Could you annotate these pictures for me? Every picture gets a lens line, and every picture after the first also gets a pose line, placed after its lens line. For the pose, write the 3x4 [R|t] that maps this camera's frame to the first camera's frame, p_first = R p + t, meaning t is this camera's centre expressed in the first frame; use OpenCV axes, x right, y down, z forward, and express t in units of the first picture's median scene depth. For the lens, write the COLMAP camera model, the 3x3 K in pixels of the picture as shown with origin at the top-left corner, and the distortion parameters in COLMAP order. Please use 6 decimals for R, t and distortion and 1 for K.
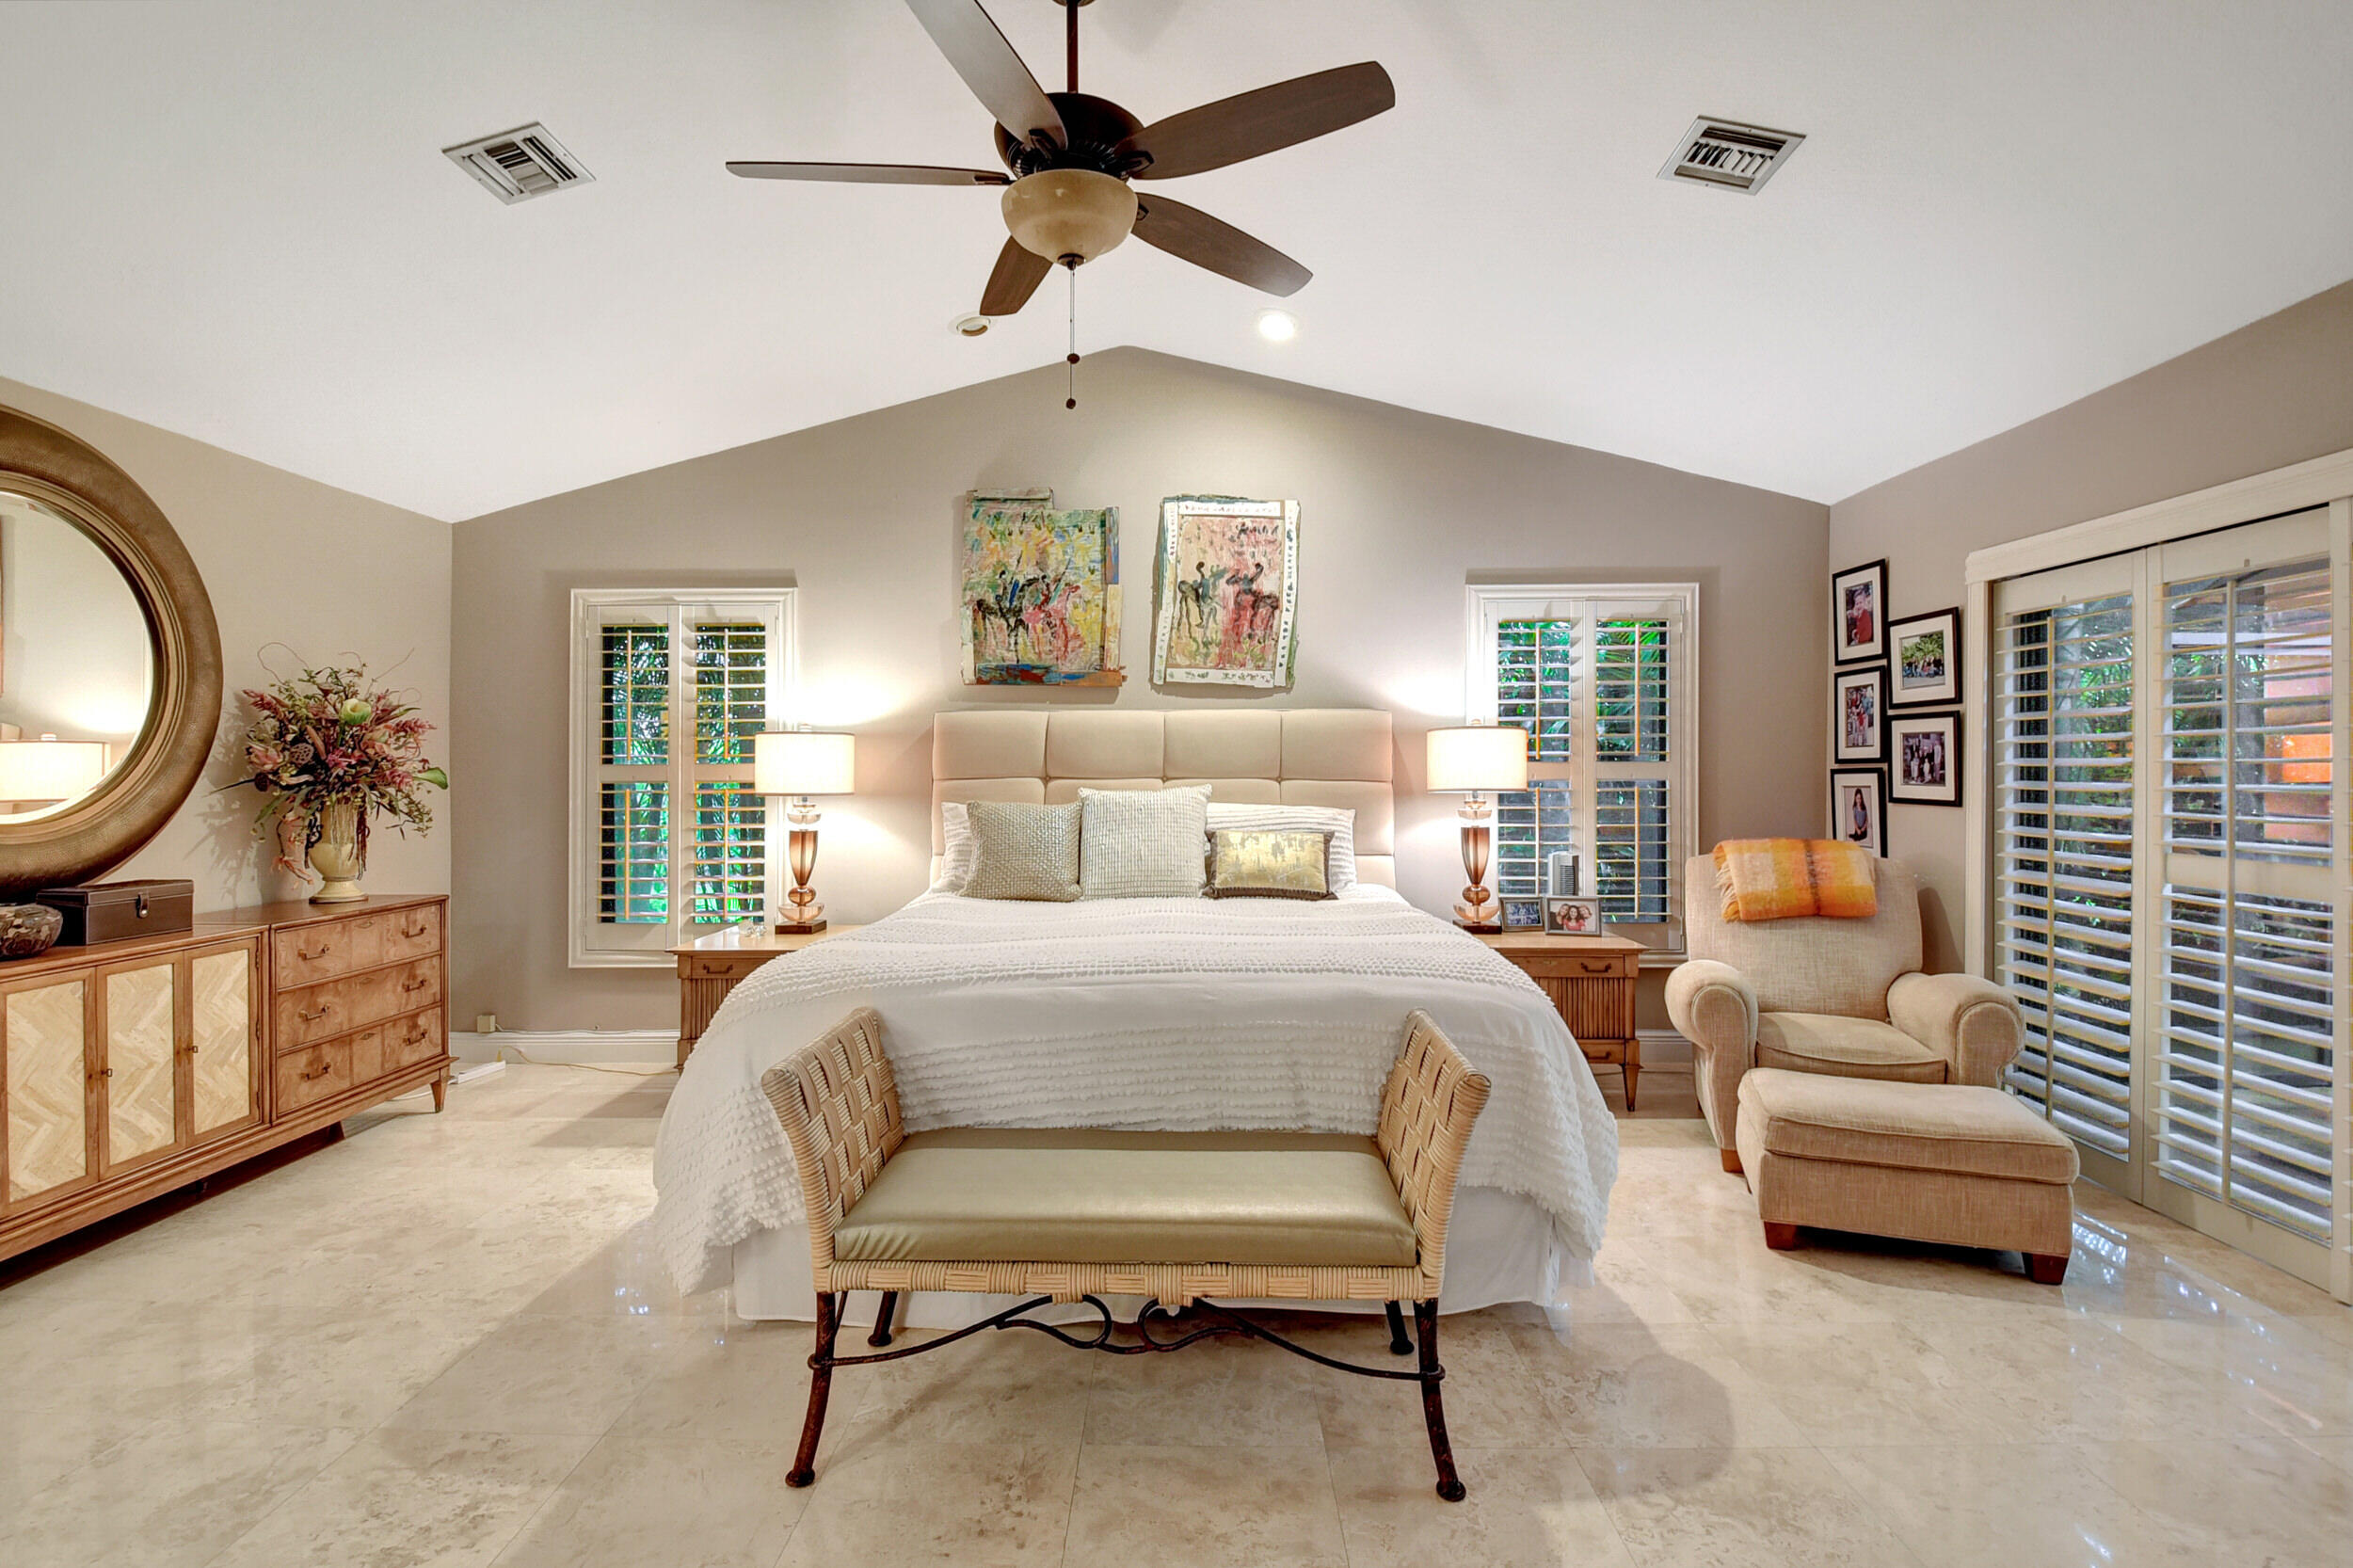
lens RADIAL K [[1066.7, 0, 1163.0], [0, 1066.7, 768.5], [0, 0, 1]] dist [0.052232, -0.018829]
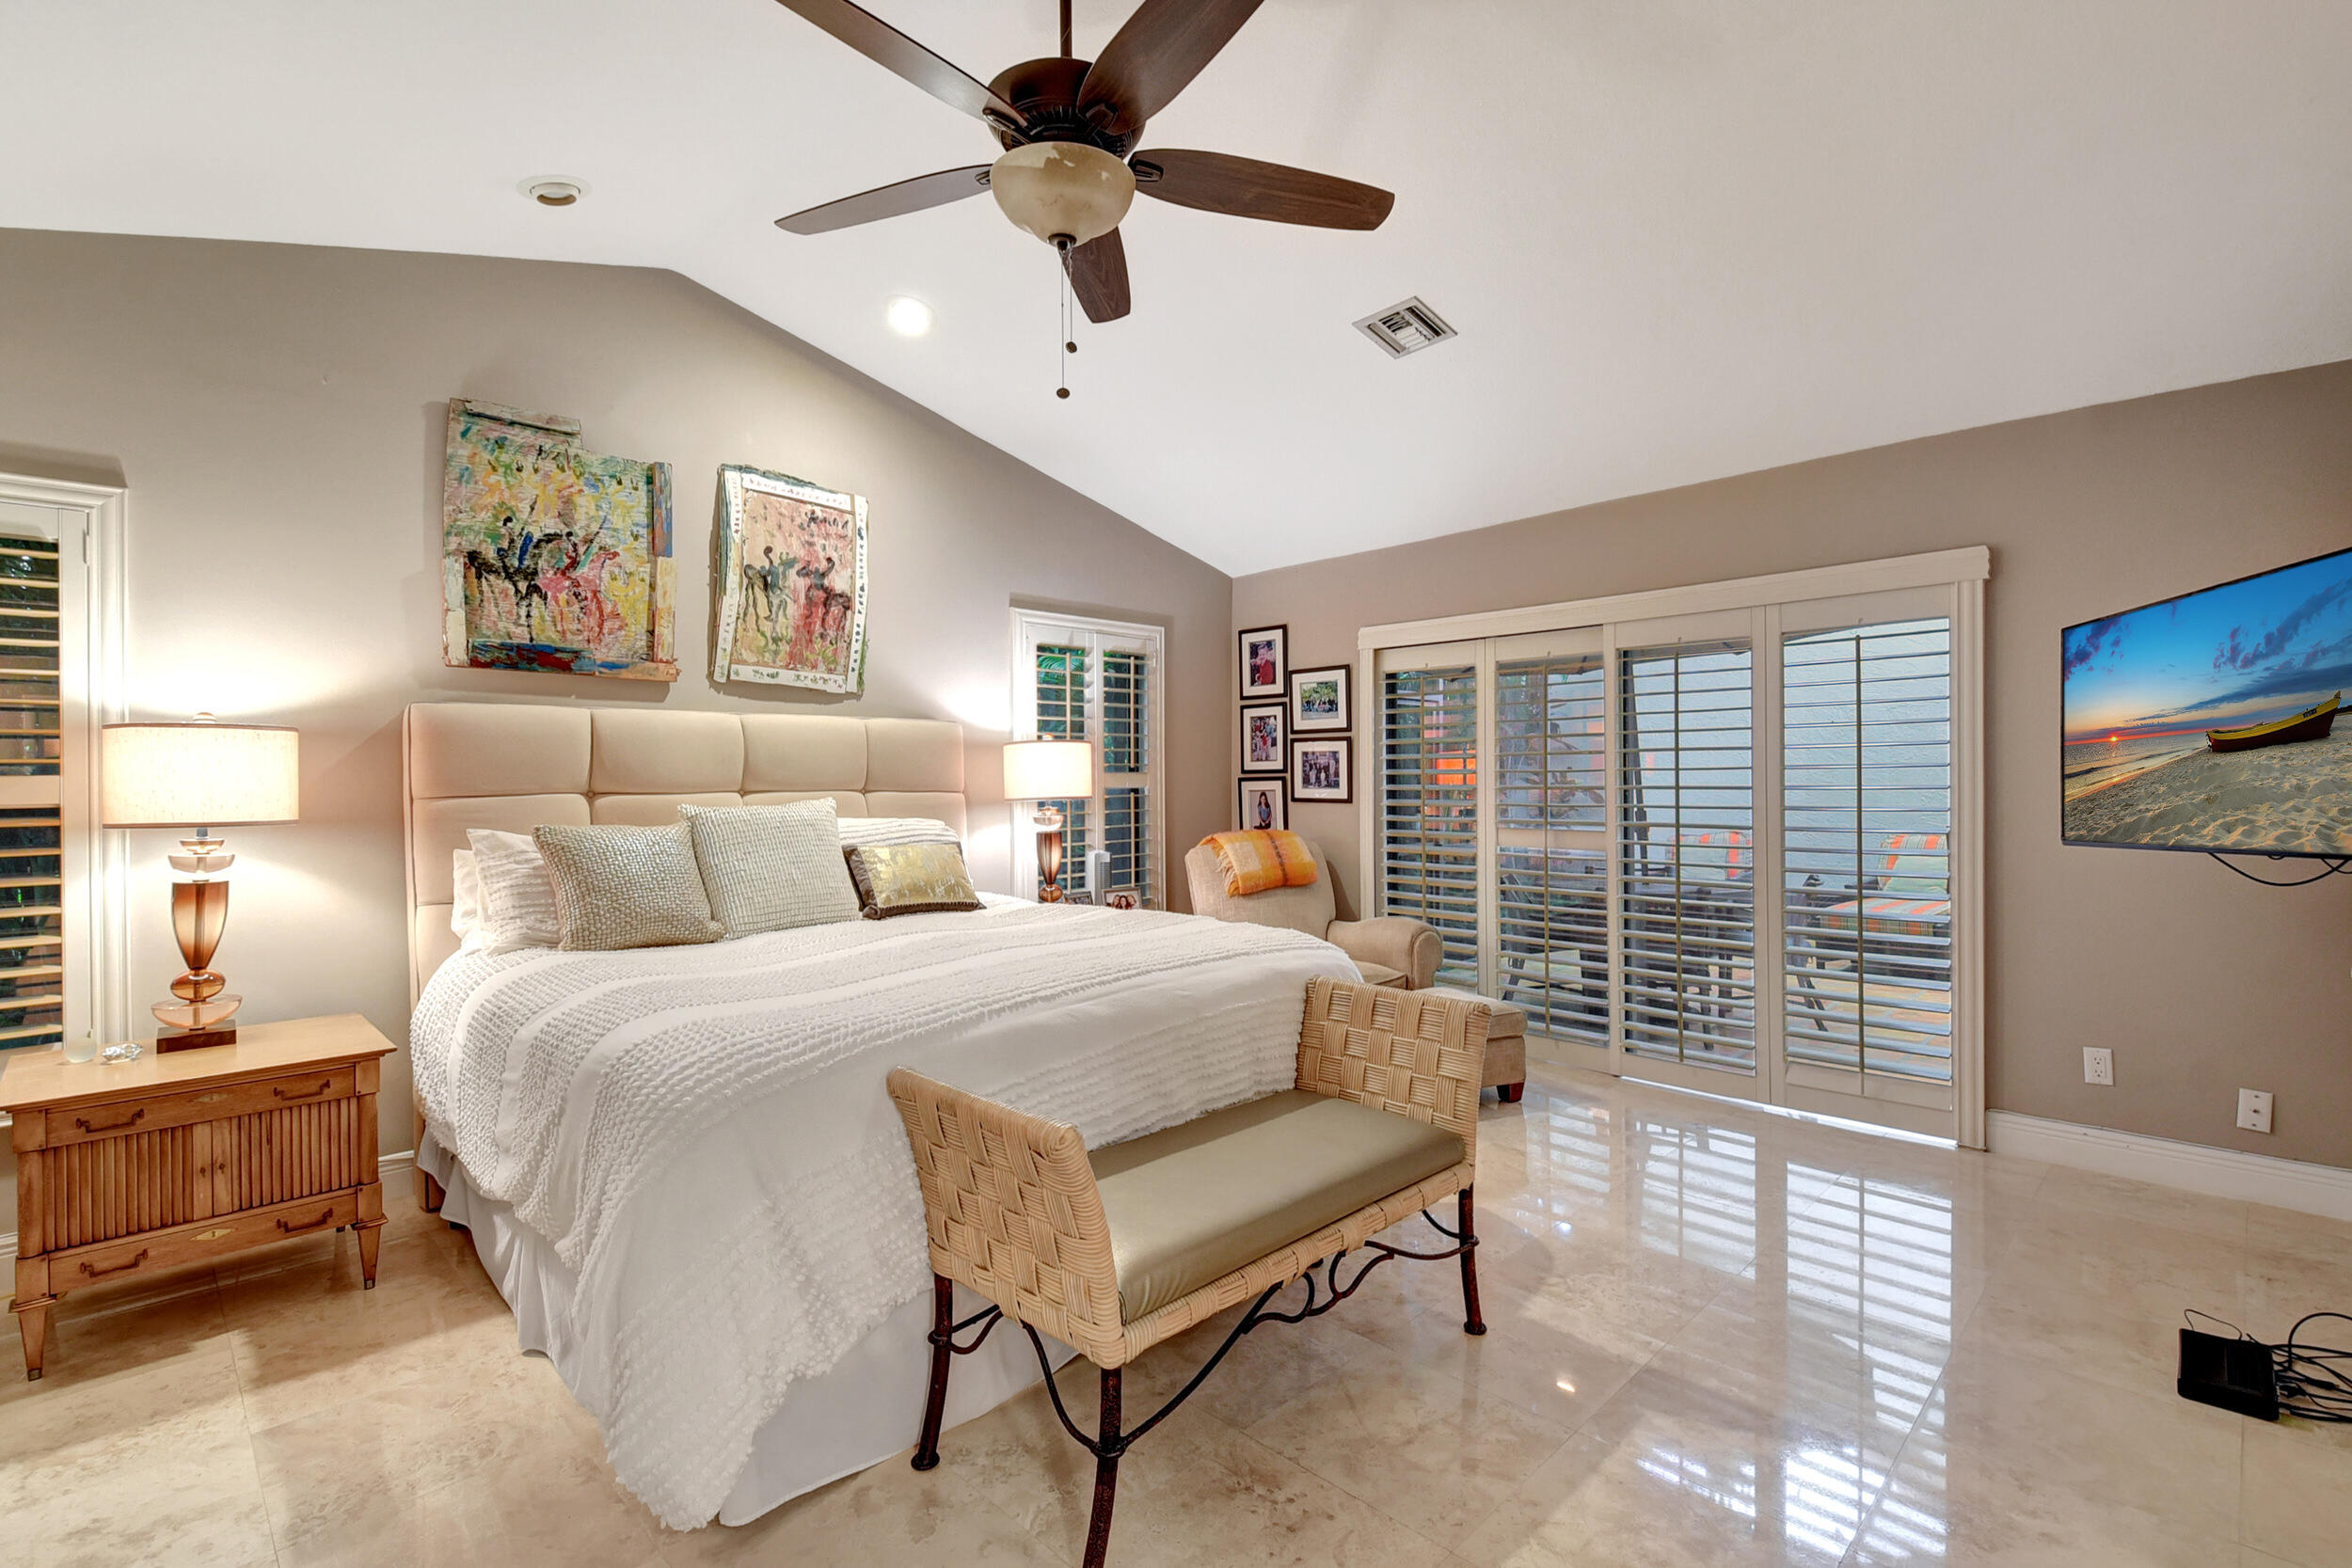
lens RADIAL K [[1066.2, 0, 1165.5], [0, 1066.2, 792.7], [0, 0, 1]] dist [0.052232, -0.018829]
pose [[0.708801, -0.014090, 0.705268, -0.364864], [0.007954, 0.999897, 0.011983, 0.002130], [-0.705364, -0.002884, 0.708840, 0.139768]]
